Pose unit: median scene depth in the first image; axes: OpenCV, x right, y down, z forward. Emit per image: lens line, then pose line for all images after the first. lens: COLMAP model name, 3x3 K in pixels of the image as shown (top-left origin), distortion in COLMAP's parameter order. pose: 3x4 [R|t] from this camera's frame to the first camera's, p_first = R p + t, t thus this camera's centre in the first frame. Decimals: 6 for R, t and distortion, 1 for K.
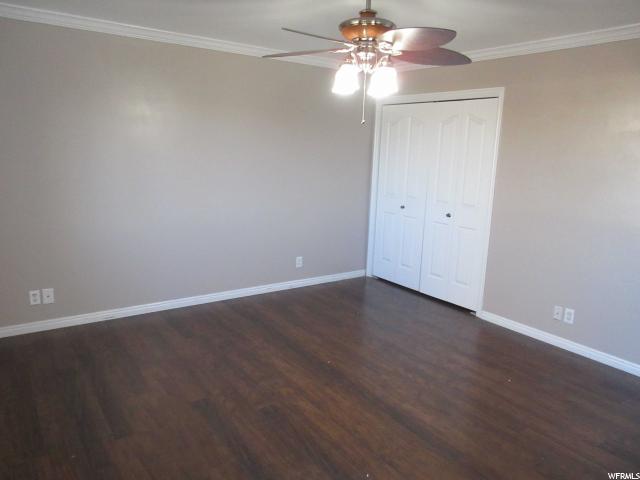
lens RADIAL K [[465.3, 0, 320.0], [0, 465.3, 240.0], [0, 0, 1]] dist [-0.002196, -0.004058]
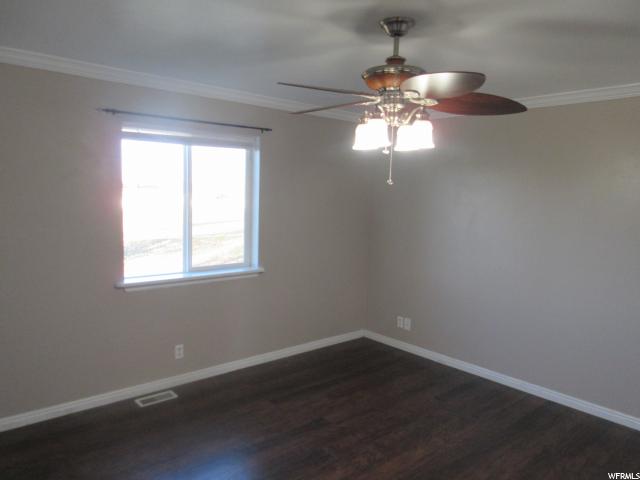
lens RADIAL K [[465.3, 0, 320.0], [0, 465.3, 240.0], [0, 0, 1]] dist [-0.002196, -0.004058]
pose [[0.371224, 0.214707, -0.903379, 0.878146], [-0.338407, 0.937270, 0.083701, -0.190595], [0.864681, 0.274638, 0.420595, 0.582360]]
